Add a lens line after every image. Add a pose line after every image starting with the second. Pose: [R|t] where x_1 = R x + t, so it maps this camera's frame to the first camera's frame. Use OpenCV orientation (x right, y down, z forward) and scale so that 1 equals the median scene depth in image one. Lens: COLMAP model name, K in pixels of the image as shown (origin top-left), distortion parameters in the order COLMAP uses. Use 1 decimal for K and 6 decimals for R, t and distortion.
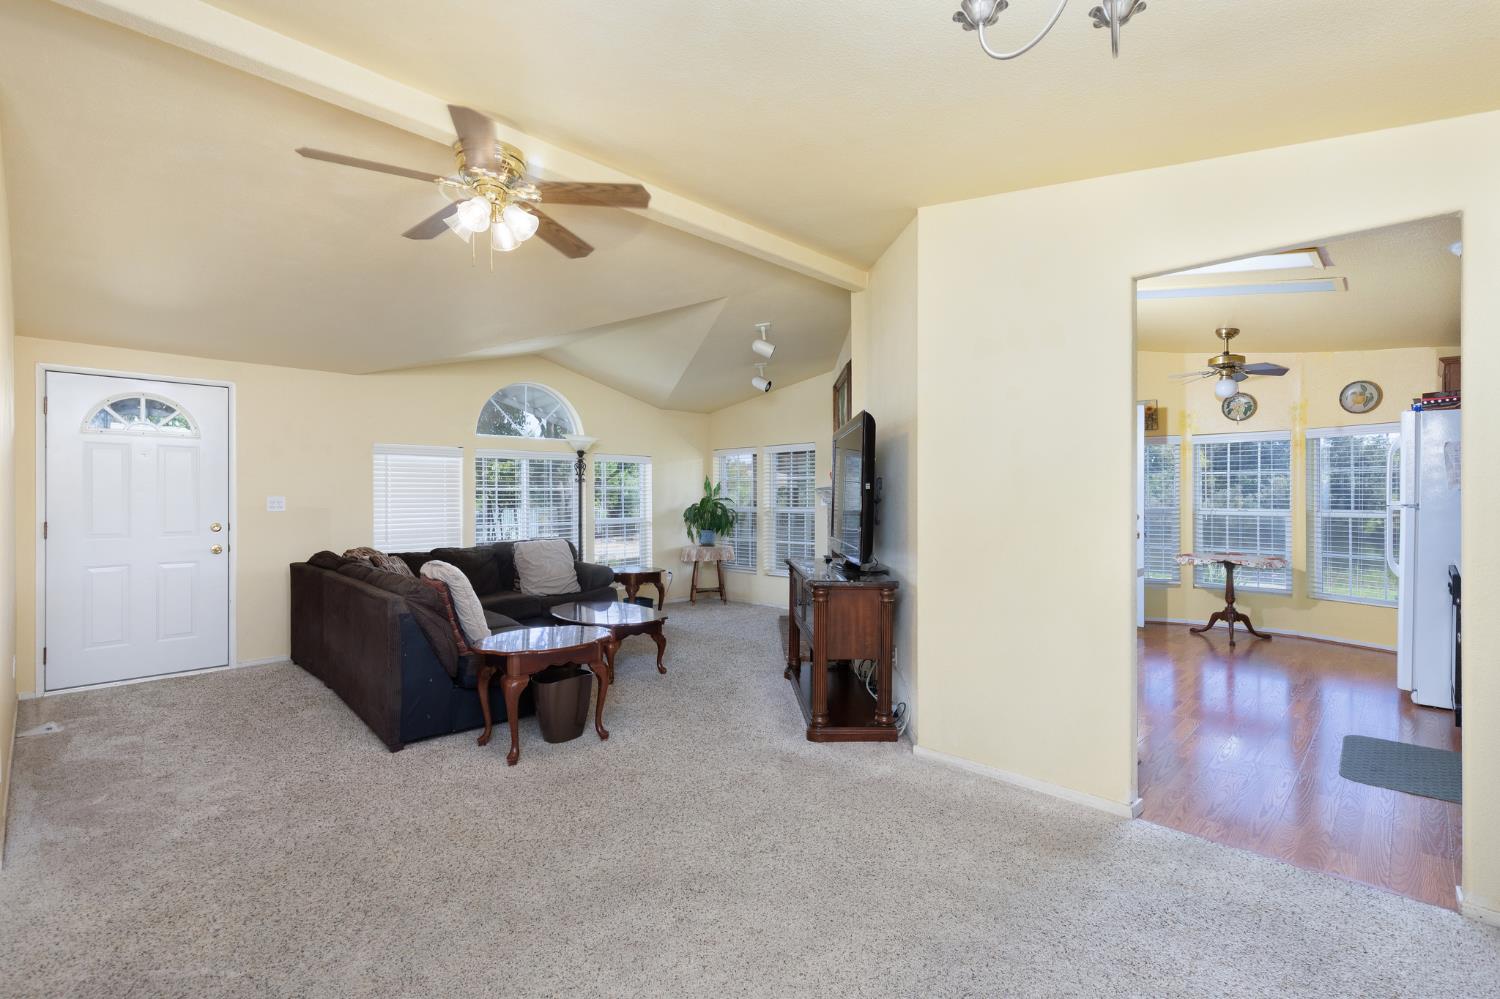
lens RADIAL K [[676.6, 0, 760.0], [0, 676.6, 497.3], [0, 0, 1]] dist [0.005064, -0.000674]
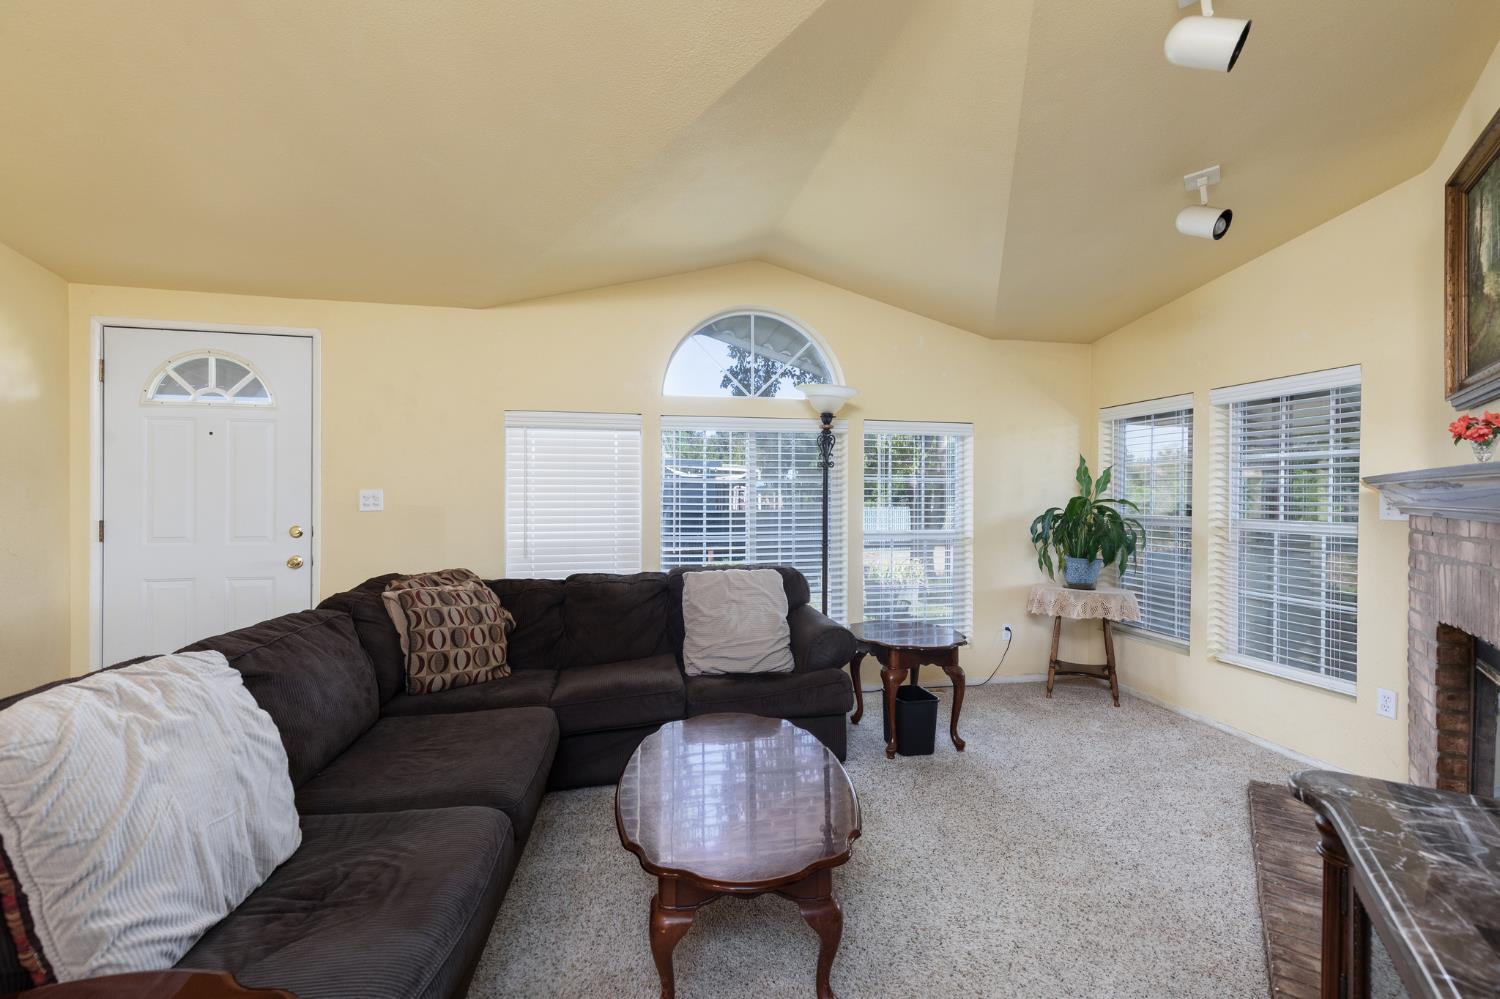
lens RADIAL K [[676.6, 0, 760.0], [0, 676.6, 497.3], [0, 0, 1]] dist [0.005064, -0.000674]
pose [[0.832515, 0.011344, -0.553886, 0.009719], [-0.008665, 0.999935, 0.007456, -0.001469], [0.553934, -0.001407, 0.832559, 0.605363]]
